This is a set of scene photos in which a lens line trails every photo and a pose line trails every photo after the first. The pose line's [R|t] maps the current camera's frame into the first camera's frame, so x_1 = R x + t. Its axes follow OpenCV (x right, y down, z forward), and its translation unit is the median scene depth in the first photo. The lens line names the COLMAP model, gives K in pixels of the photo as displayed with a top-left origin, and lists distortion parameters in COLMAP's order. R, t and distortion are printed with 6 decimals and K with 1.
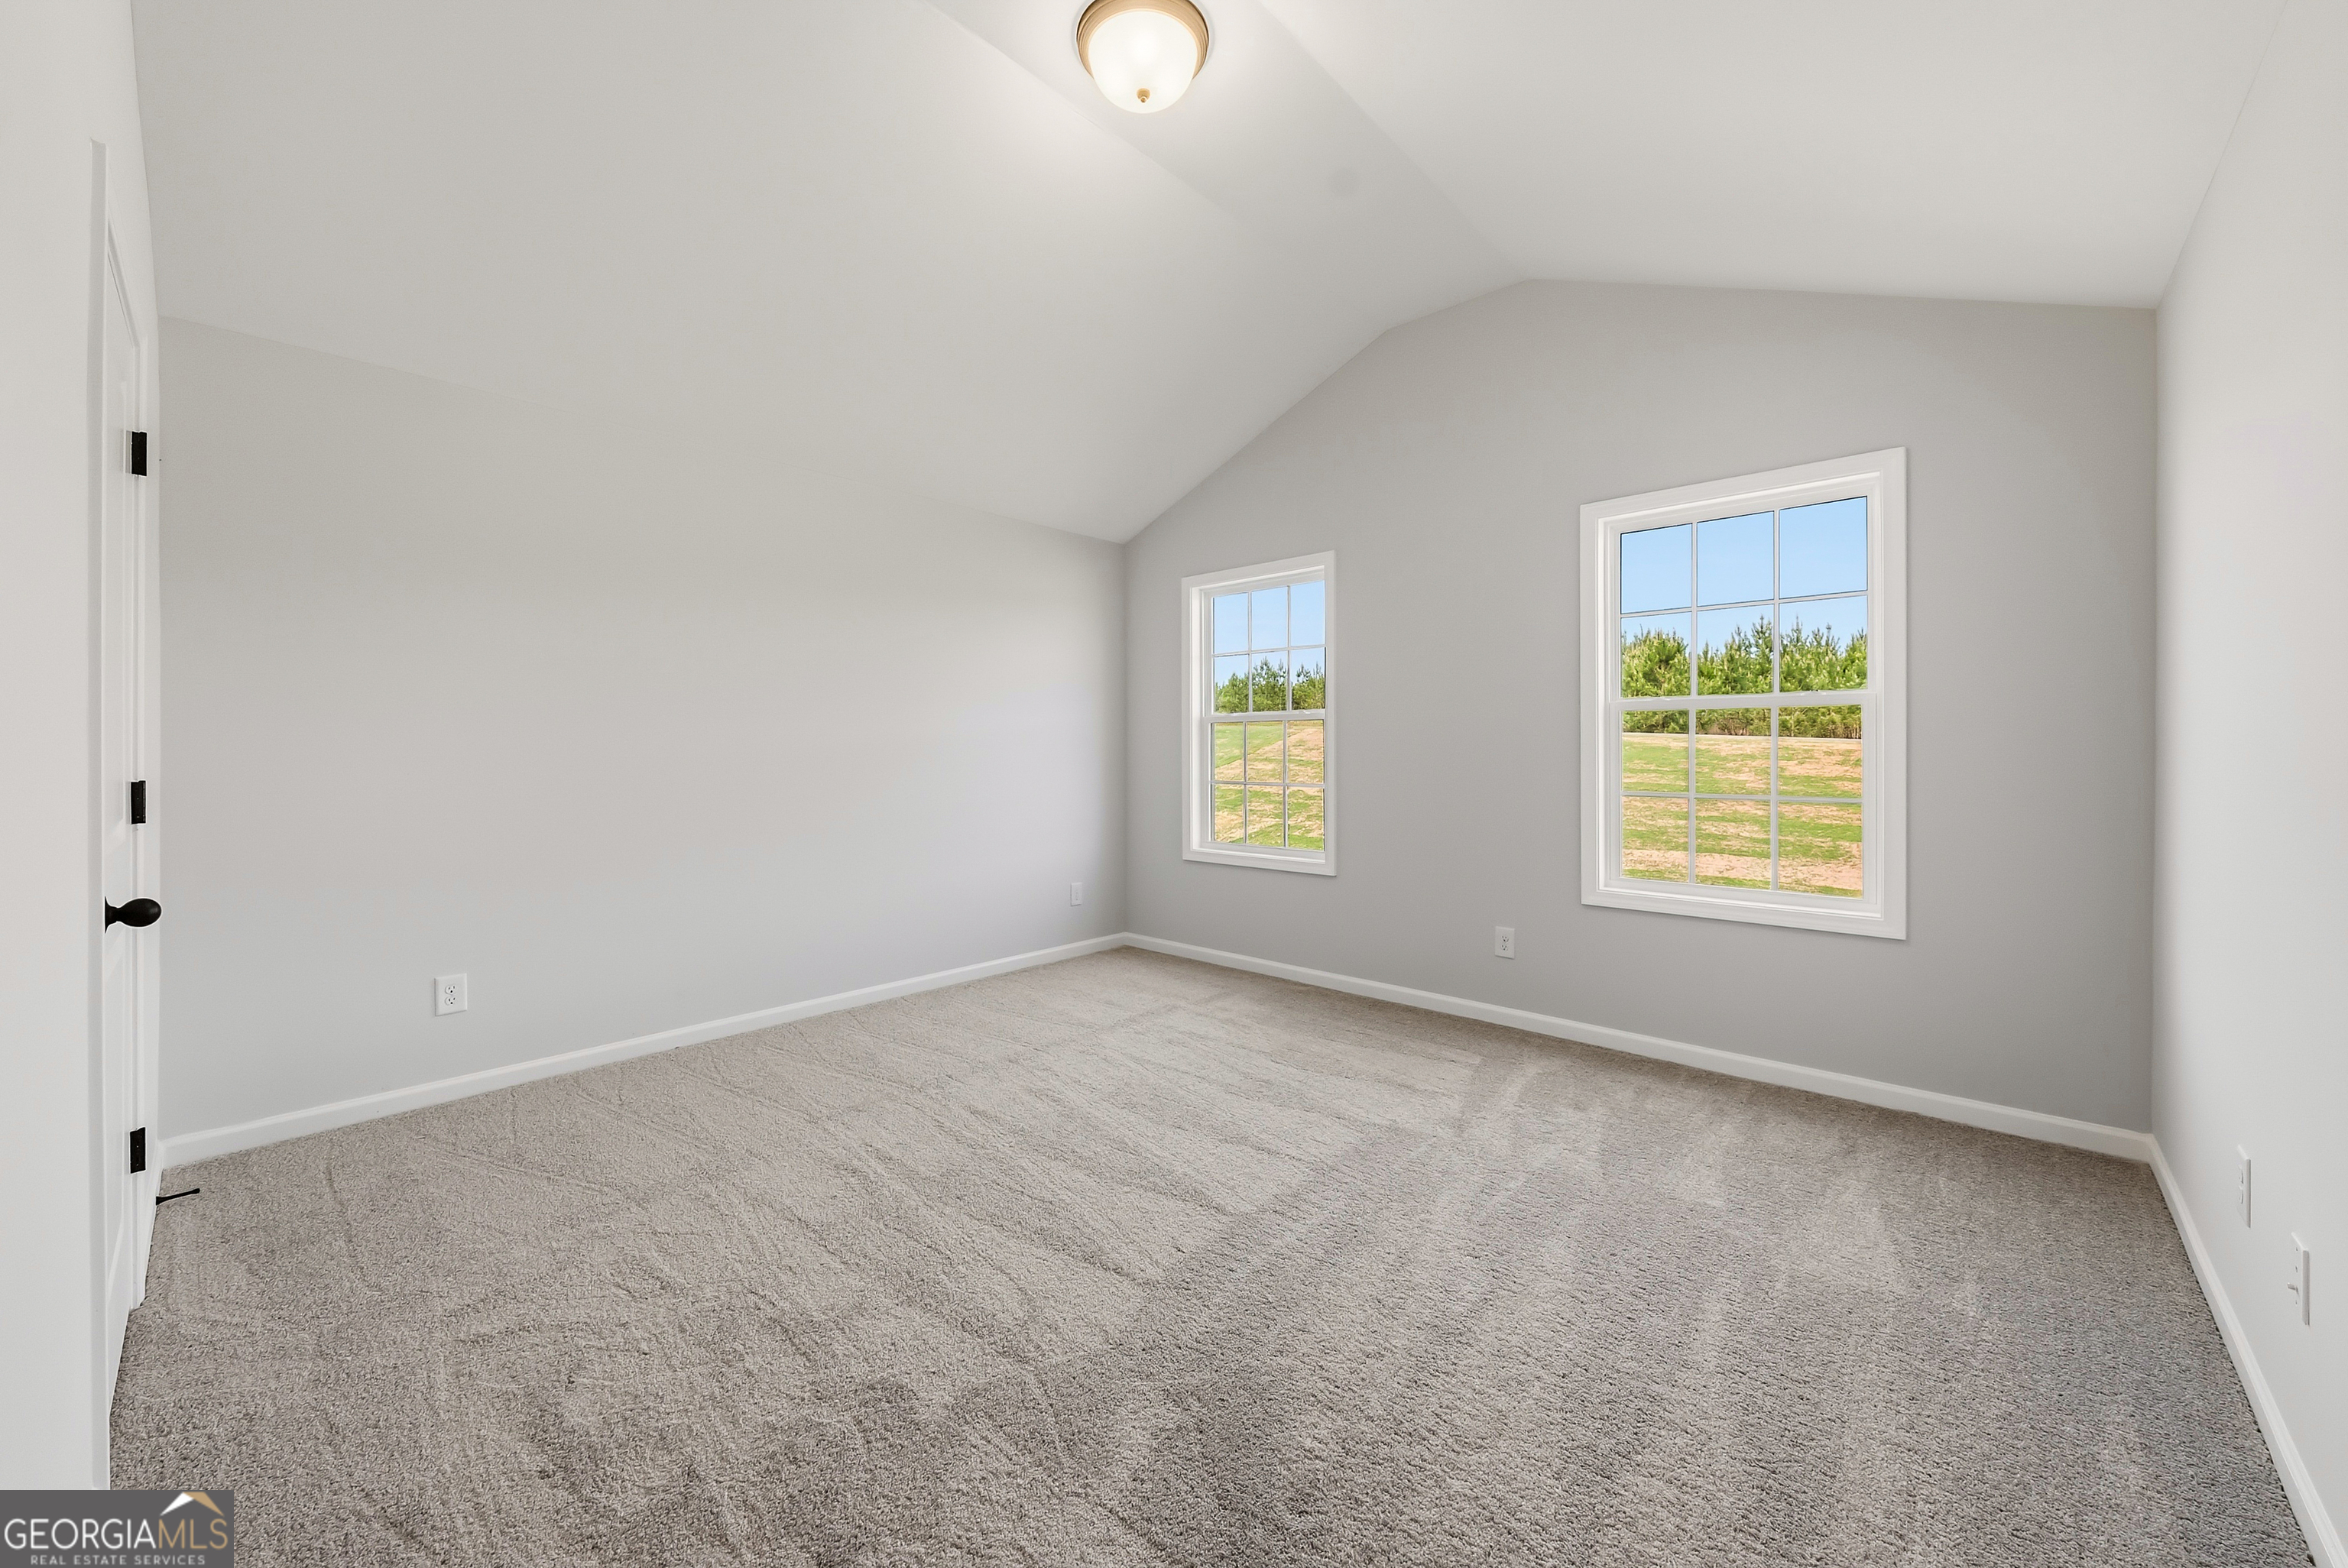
lens RADIAL K [[894.8, 0, 1164.6], [0, 894.8, 769.5], [0, 0, 1]] dist [-0.001357, -0.000007]
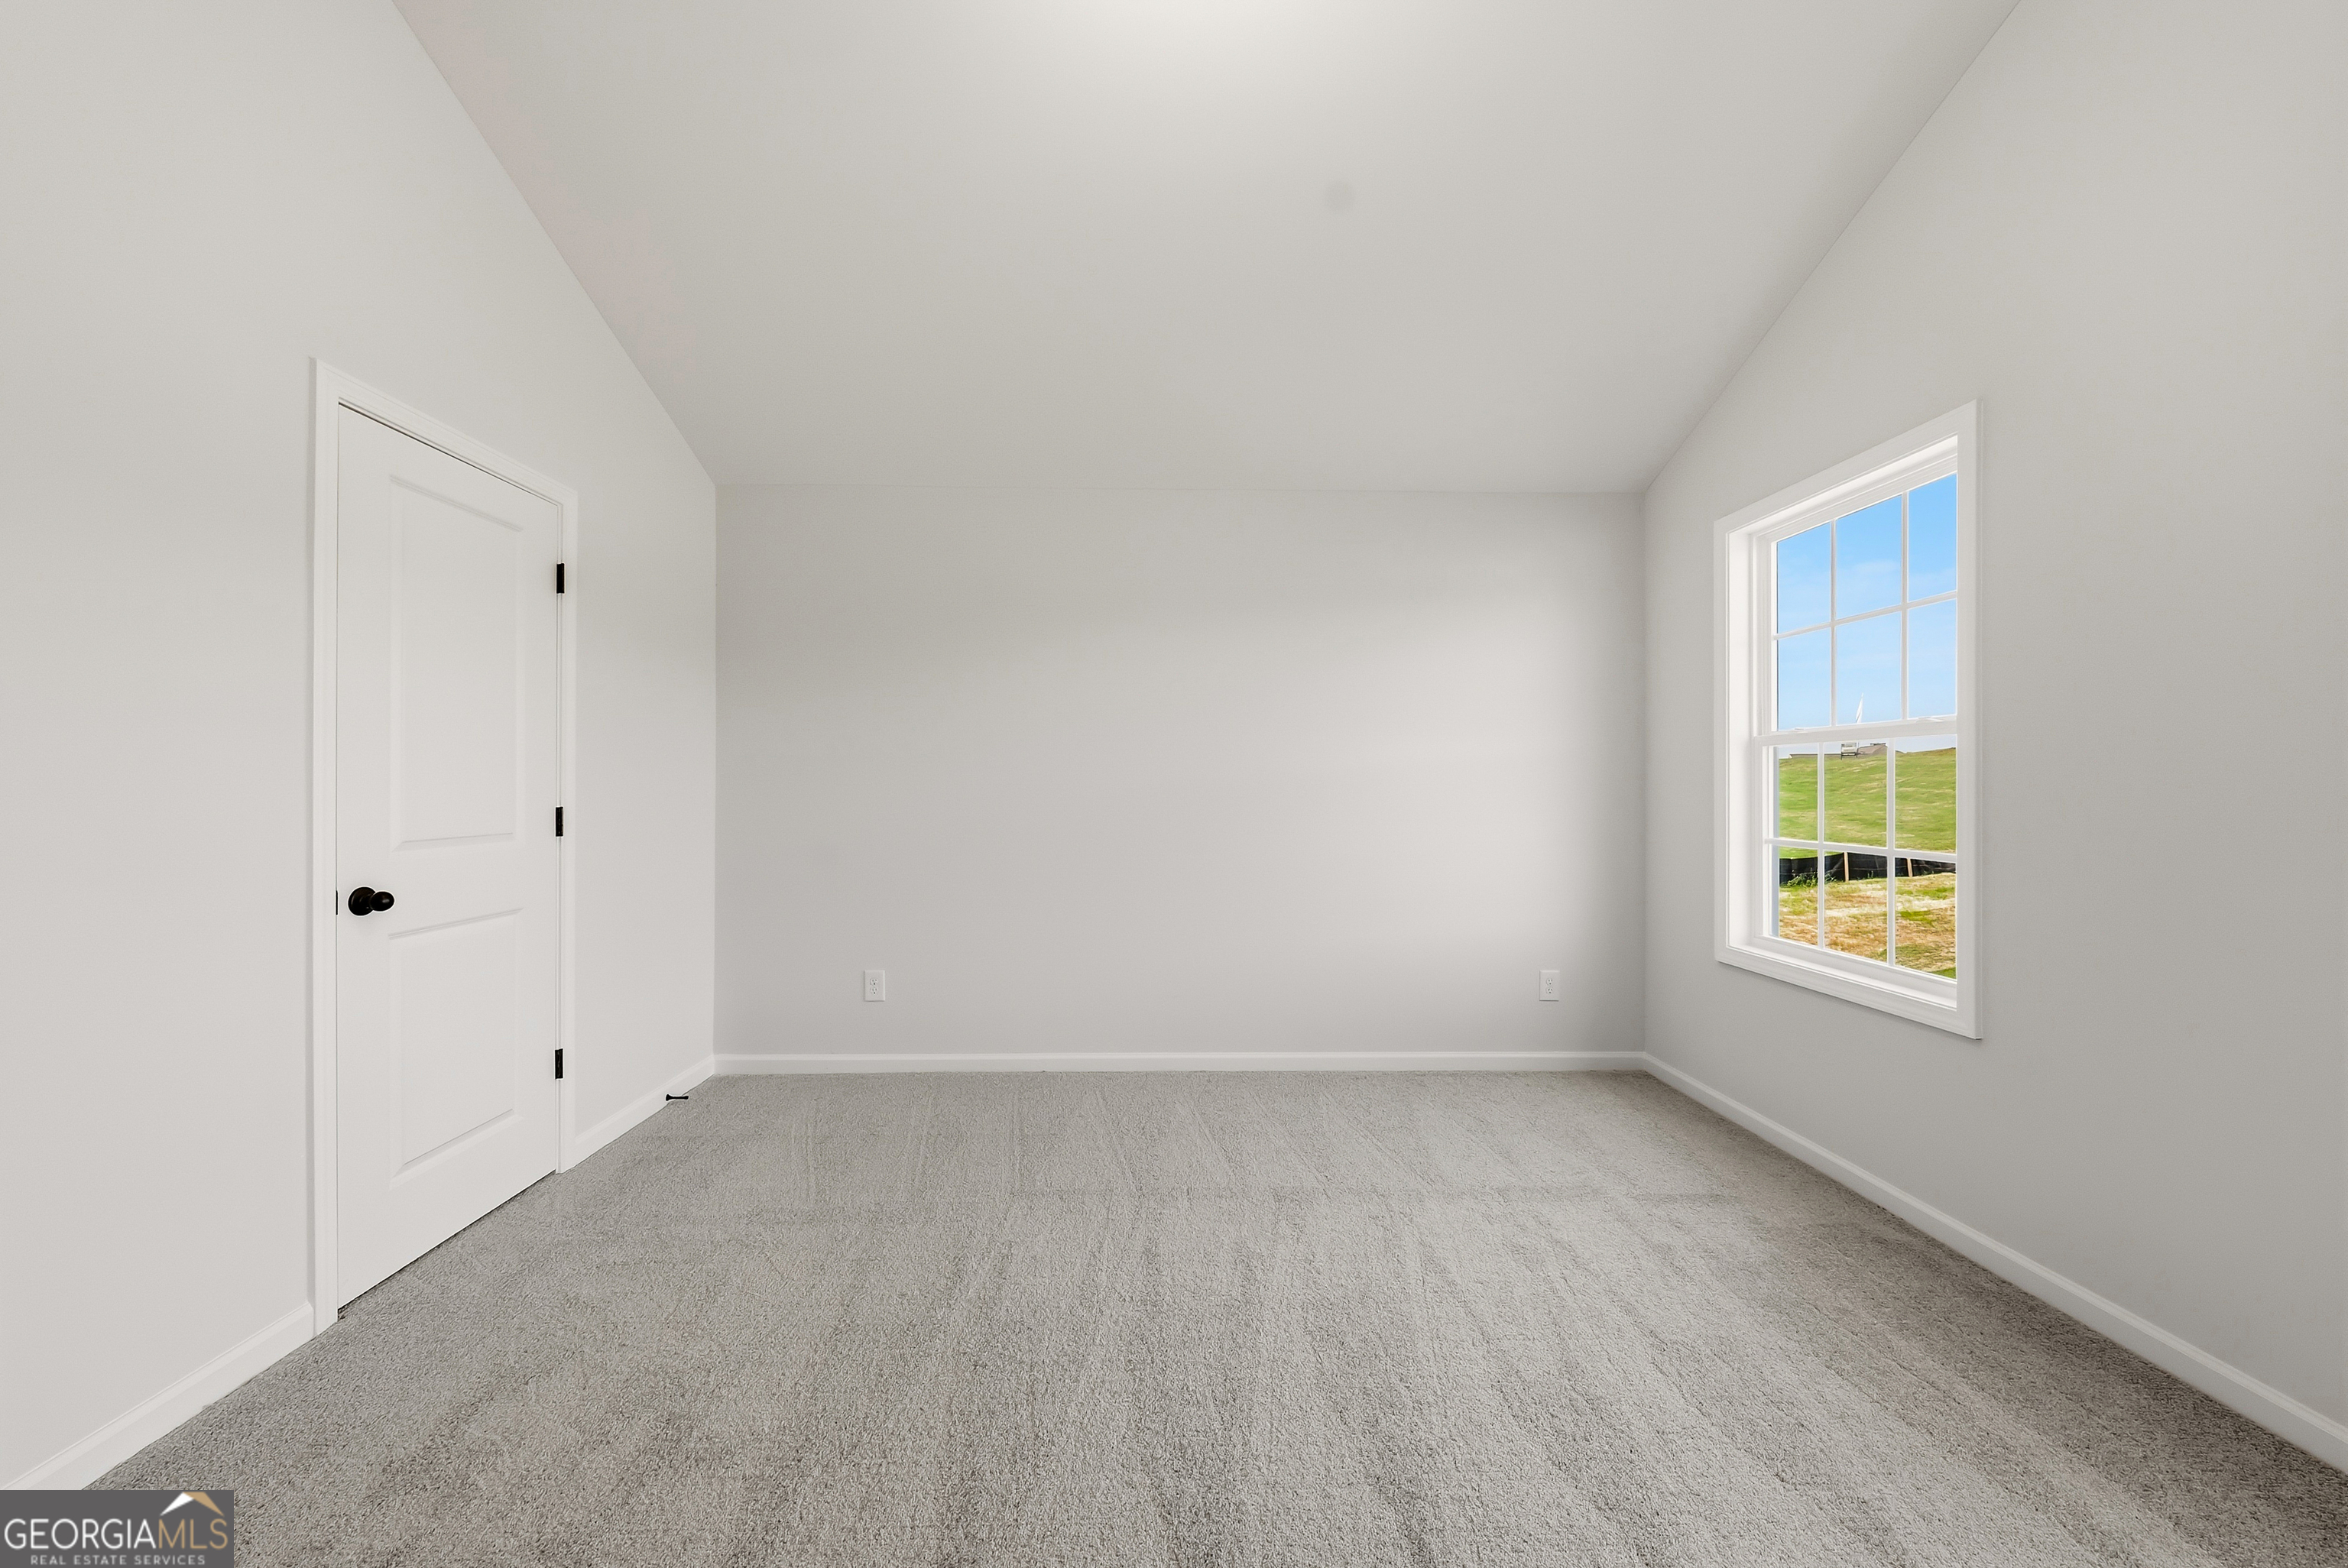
lens RADIAL K [[871.1, 0, 1168.4], [0, 871.1, 791.1], [0, 0, 1]] dist [-0.000100, -0.000104]
pose [[0.686970, 0.009340, -0.726626, 0.218735], [-0.020551, 0.999767, -0.006579, -0.009292], [0.726395, 0.019453, 0.687002, 0.301796]]
